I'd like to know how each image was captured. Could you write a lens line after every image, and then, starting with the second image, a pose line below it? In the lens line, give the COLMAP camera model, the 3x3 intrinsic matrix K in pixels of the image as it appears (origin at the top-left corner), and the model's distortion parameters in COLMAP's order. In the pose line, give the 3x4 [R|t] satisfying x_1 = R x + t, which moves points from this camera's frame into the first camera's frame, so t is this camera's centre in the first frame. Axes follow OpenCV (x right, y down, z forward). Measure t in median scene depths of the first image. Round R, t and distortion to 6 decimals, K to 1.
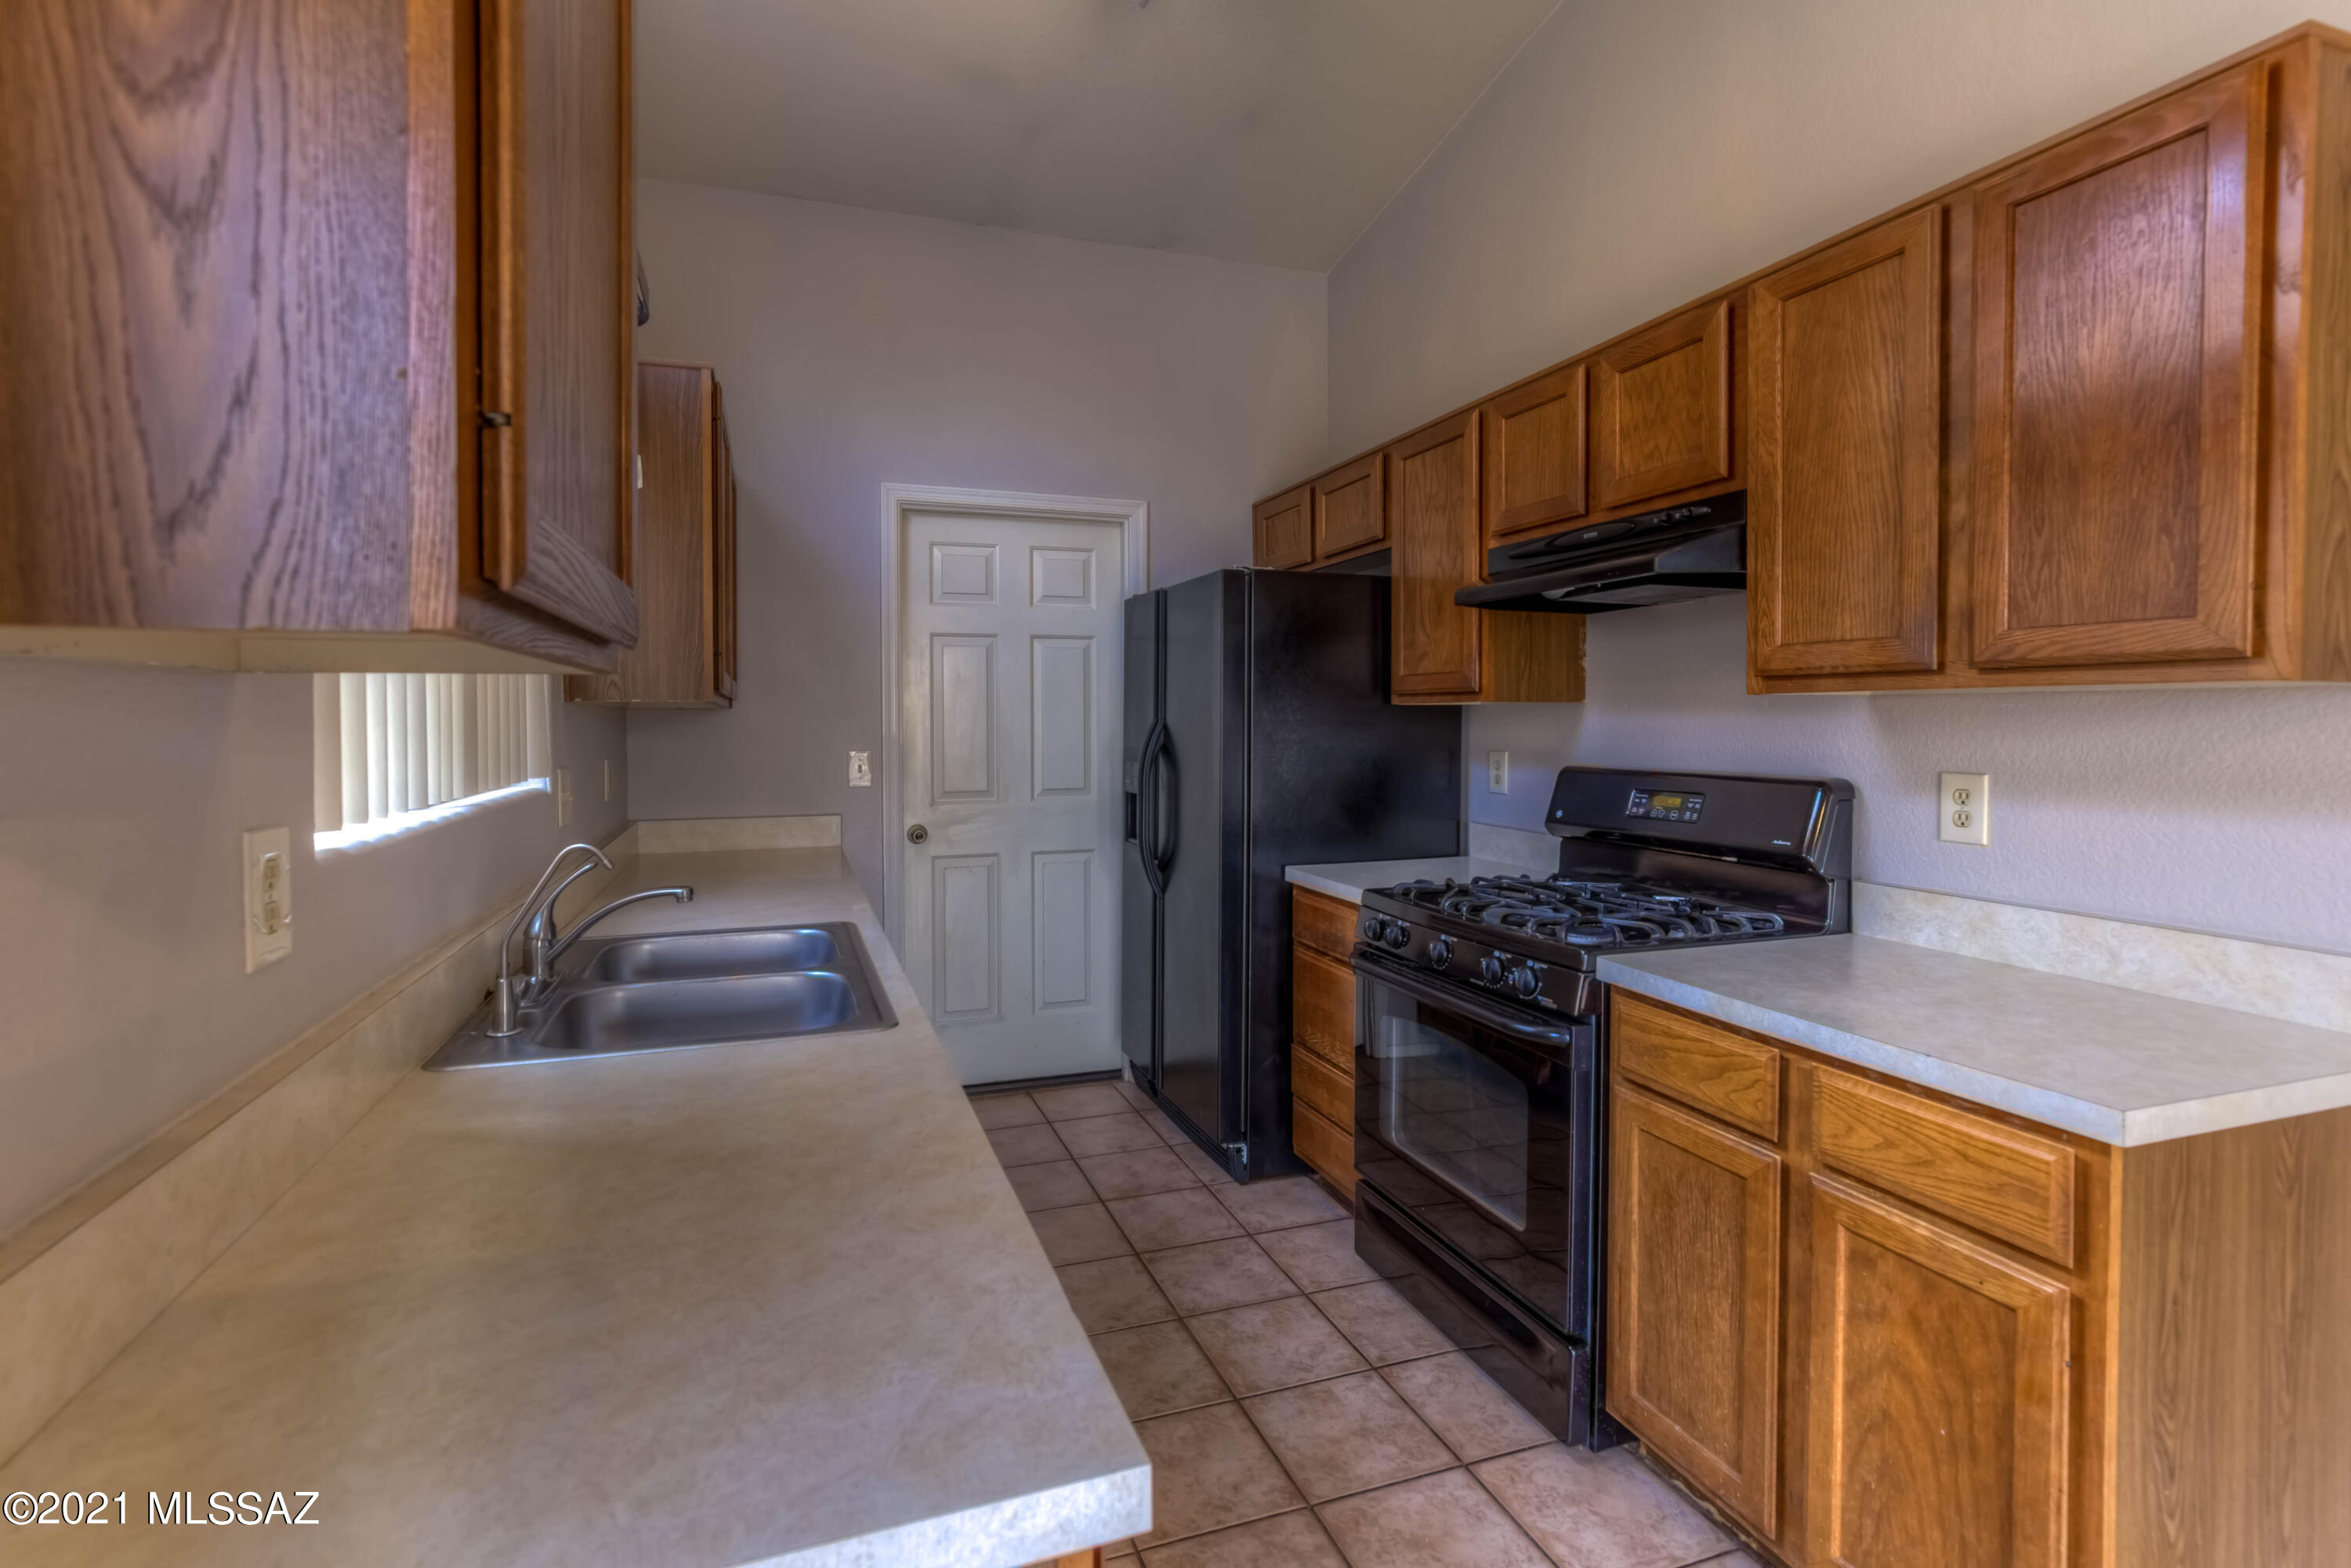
lens RADIAL K [[1101.1, 0, 1157.8], [0, 1101.1, 738.1], [0, 0, 1]] dist [-0.006381, 0.001344]
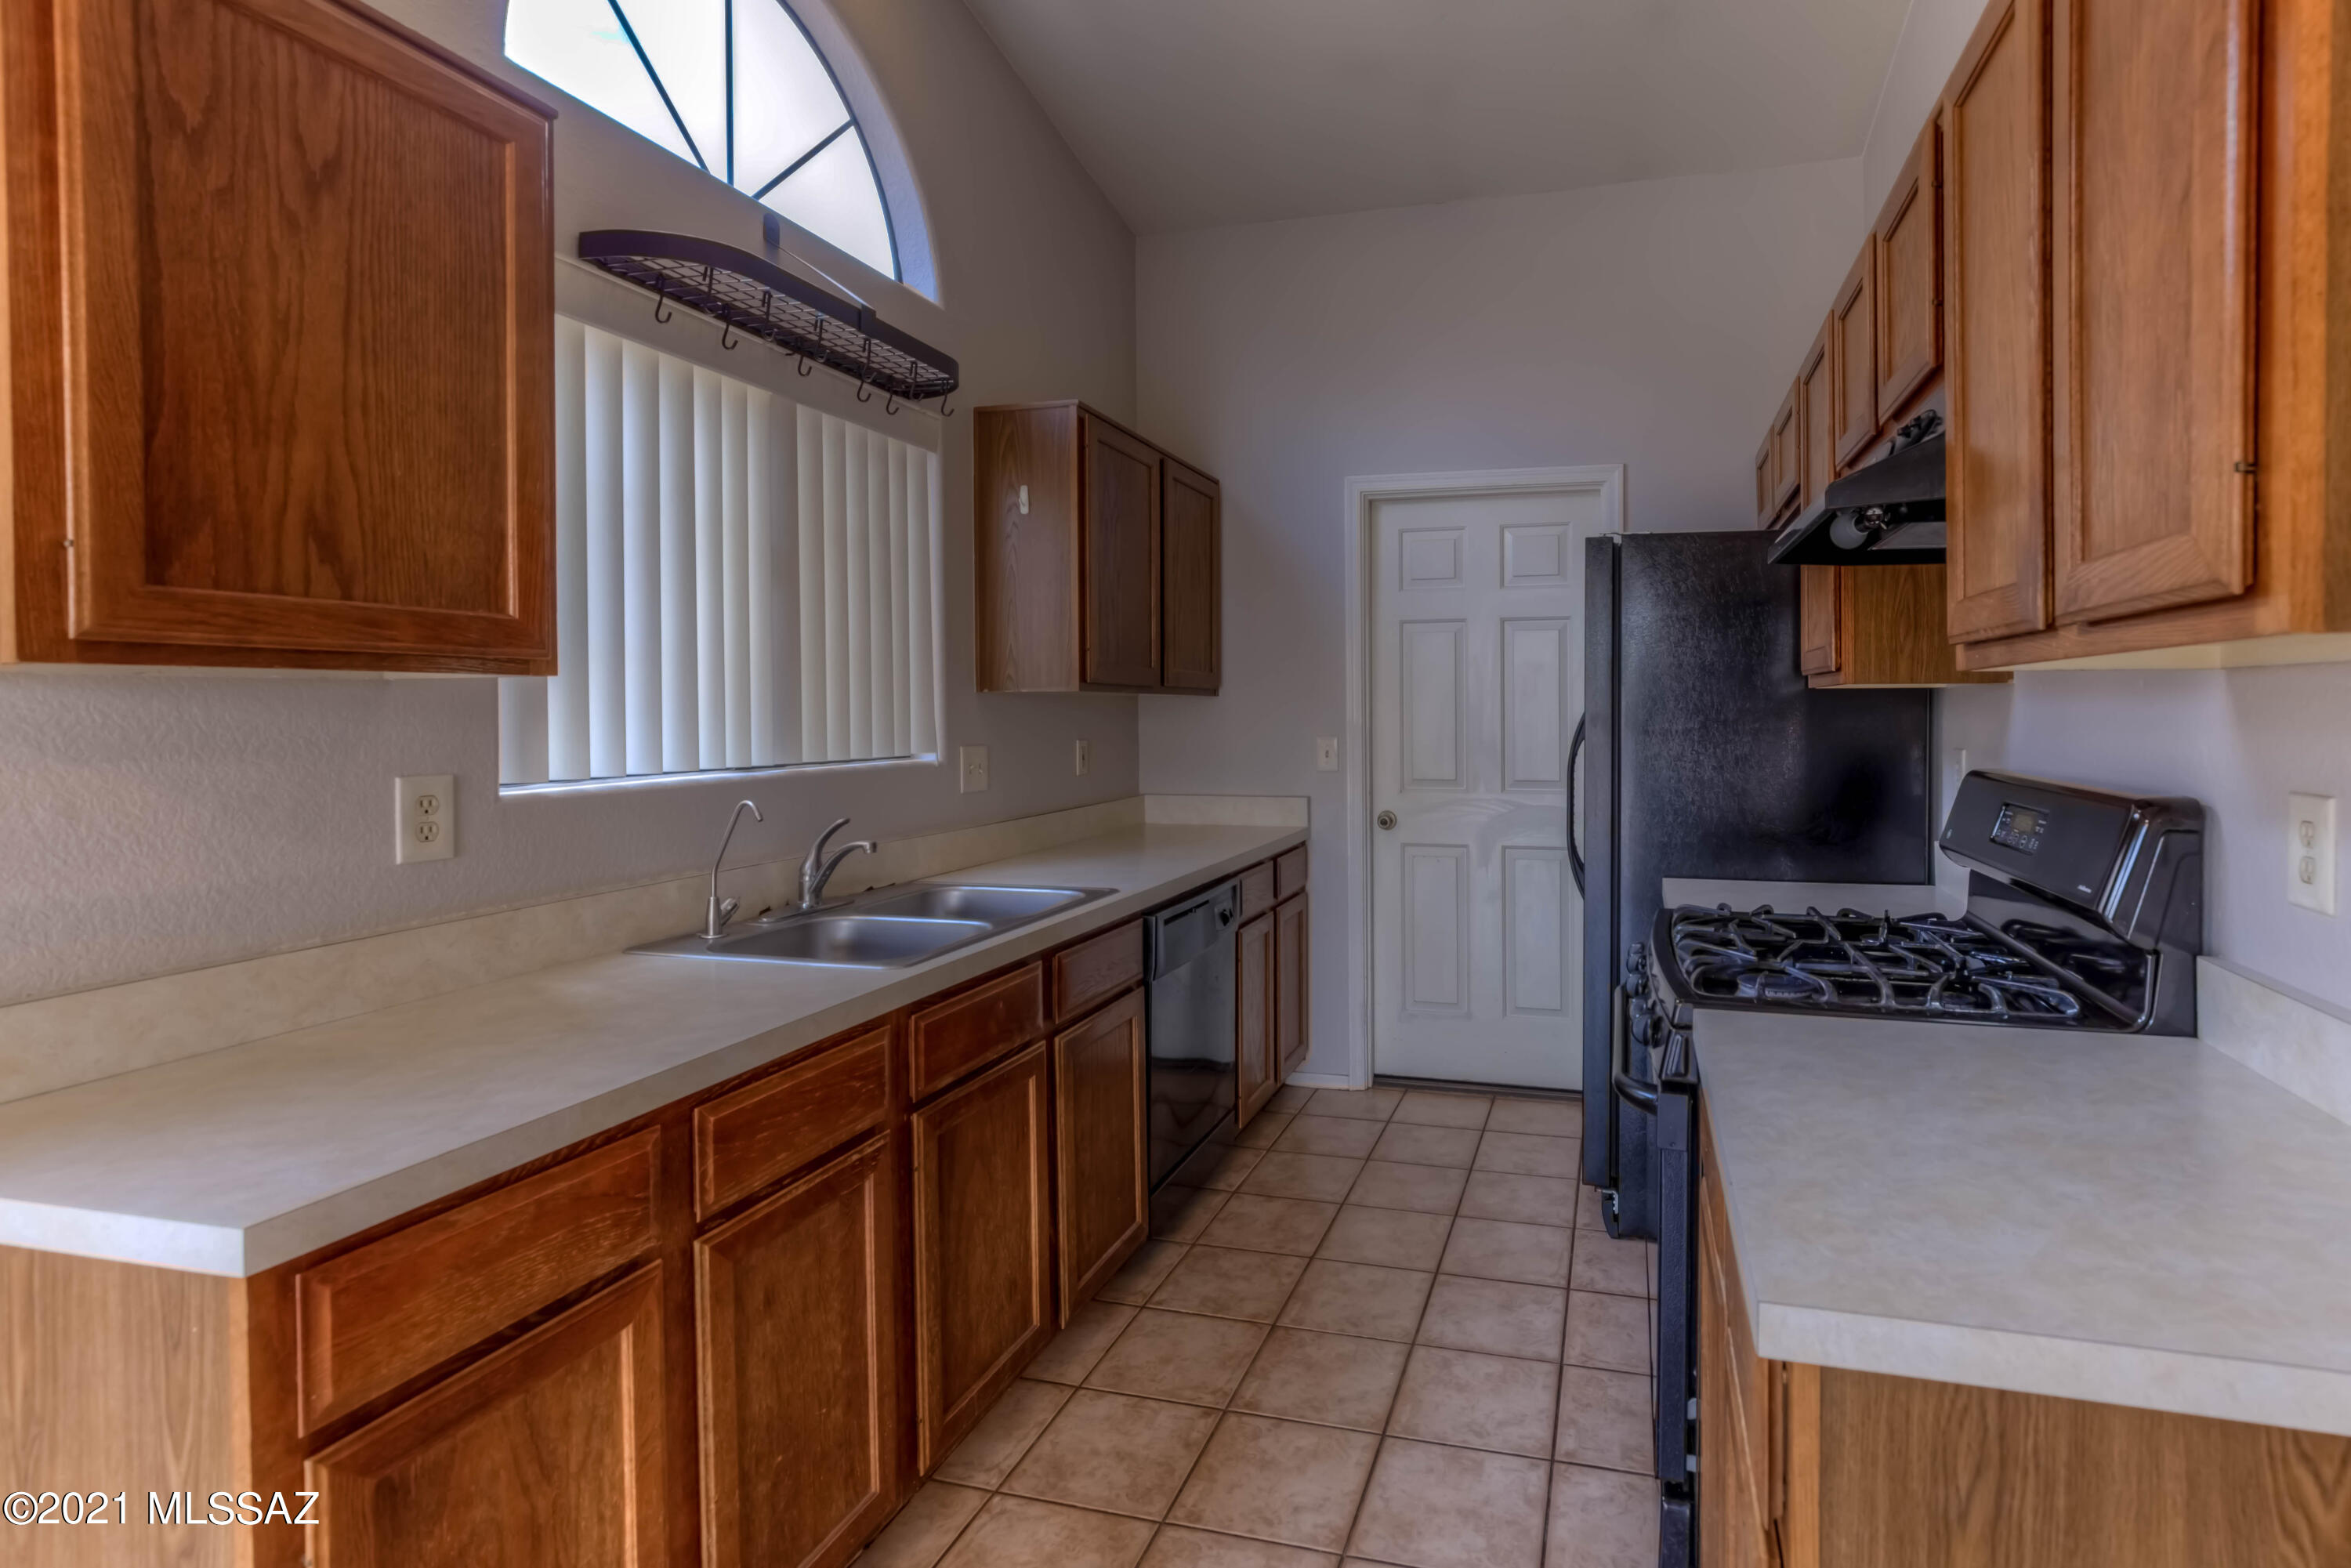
lens RADIAL K [[1168.2, 0, 1354.0], [0, 1168.2, 719.3], [0, 0, 1]] dist [-0.002152, 0.002431]
pose [[0.833194, 0.004482, -0.552963, 0.655728], [-0.007359, 0.999968, -0.002982, -0.003828], [0.552933, 0.006553, 0.833200, 0.169753]]
